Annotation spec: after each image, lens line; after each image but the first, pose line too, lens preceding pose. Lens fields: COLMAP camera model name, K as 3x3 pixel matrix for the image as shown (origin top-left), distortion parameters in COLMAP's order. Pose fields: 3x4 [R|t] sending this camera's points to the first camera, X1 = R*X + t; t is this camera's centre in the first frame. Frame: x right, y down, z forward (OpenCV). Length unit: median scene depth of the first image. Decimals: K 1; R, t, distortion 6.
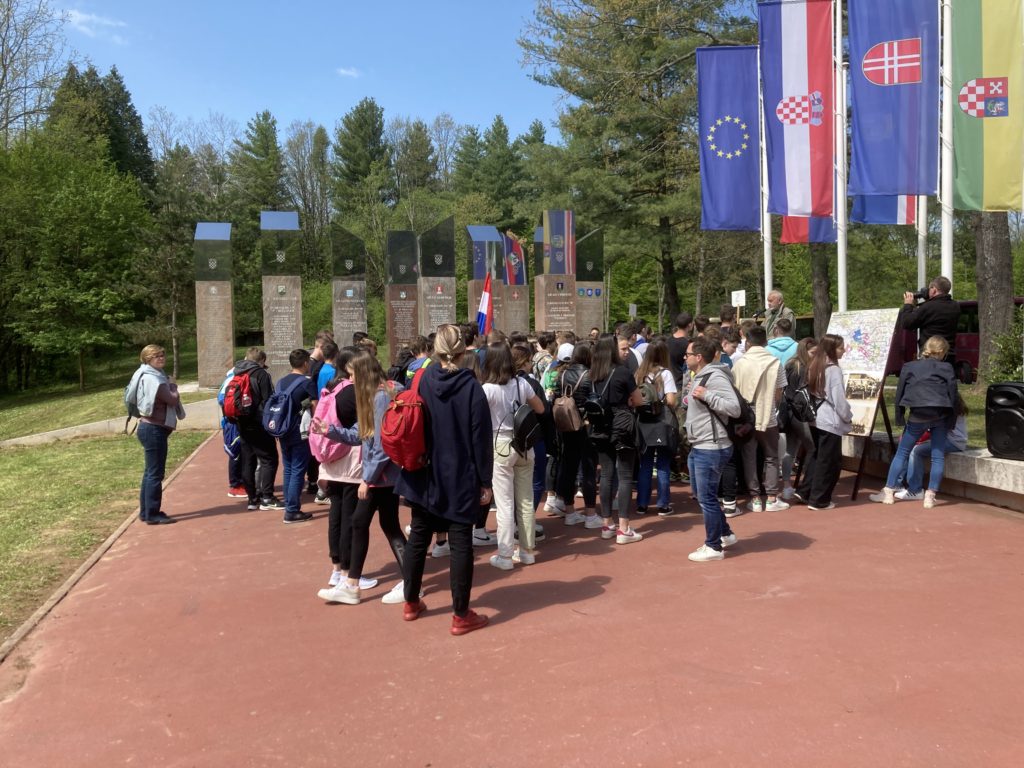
lens RADIAL K [[839.3, 0, 512.5], [0, 839.3, 377.4], [0, 0, 1]] dist [0.000293, 0.002144]
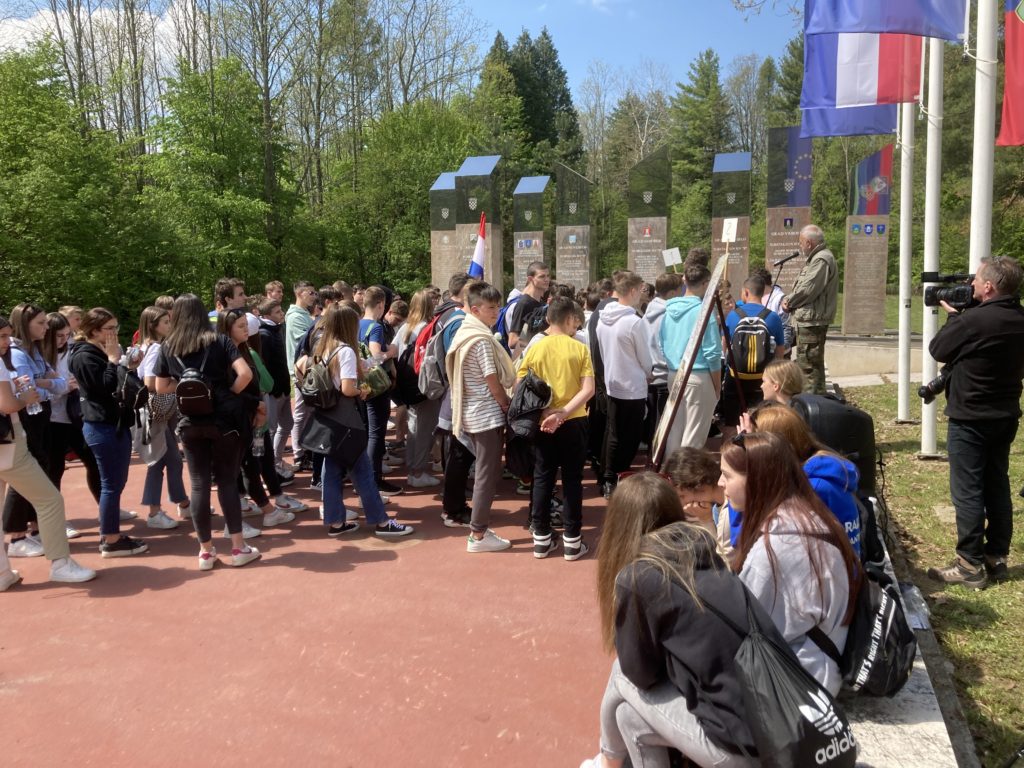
lens RADIAL K [[831.7, 0, 520.3], [0, 831.7, 380.9], [0, 0, 1]] dist [0.027037, -0.050632]
pose [[0.851019, 0.064005, -0.521220, 0.253865], [-0.026049, 0.996468, 0.079834, -0.014232], [0.524489, -0.054363, 0.849680, 0.165447]]
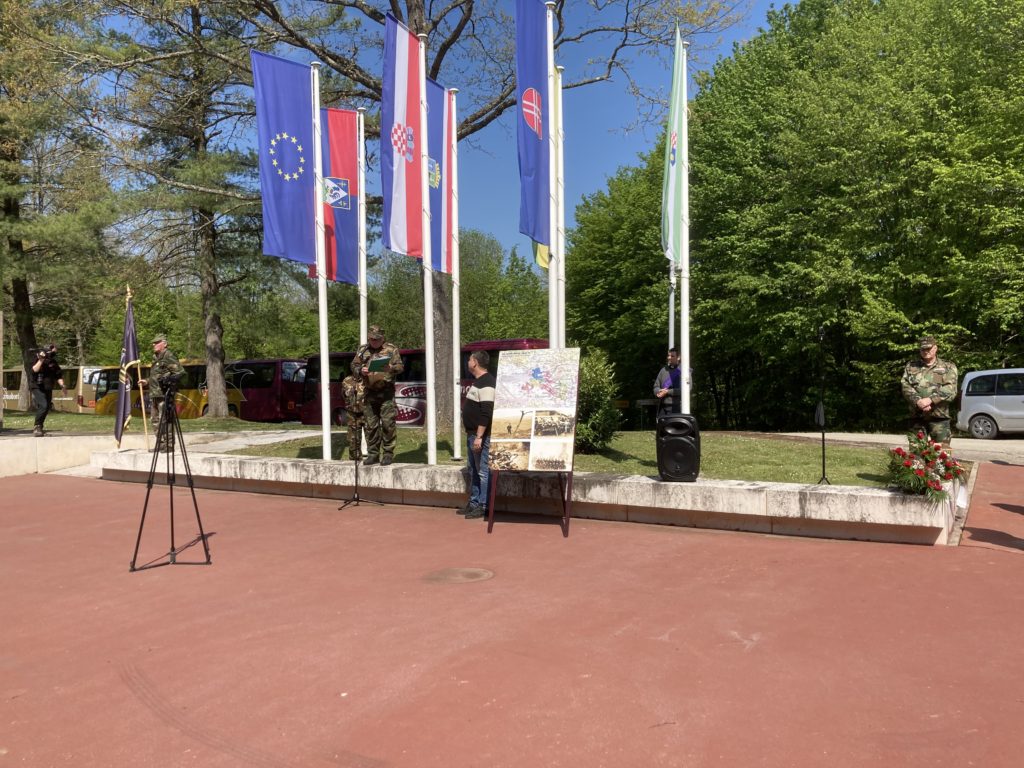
lens RADIAL K [[829.9, 0, 521.1], [0, 829.9, 385.8], [0, 0, 1]] dist [0.021102, -0.042916]
pose [[0.690897, 0.001984, 0.722950, -0.134548], [0.033603, 0.998827, -0.034855, -0.000224], [-0.722172, 0.048375, 0.690020, 0.132939]]
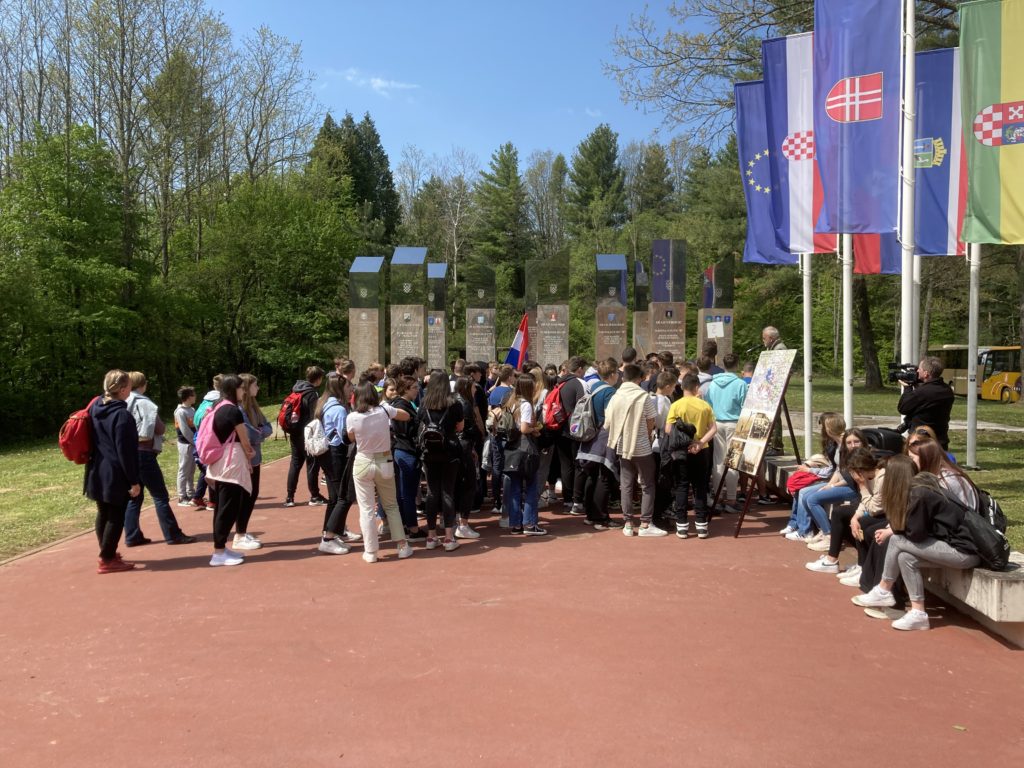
lens RADIAL K [[831.7, 0, 520.3], [0, 831.7, 380.9], [0, 0, 1]] dist [0.027037, -0.050632]
pose [[0.957044, 0.028509, -0.288539, 0.170793], [-0.033568, 0.999357, -0.012598, -0.008575], [0.287994, 0.021743, 0.957385, -0.021630]]
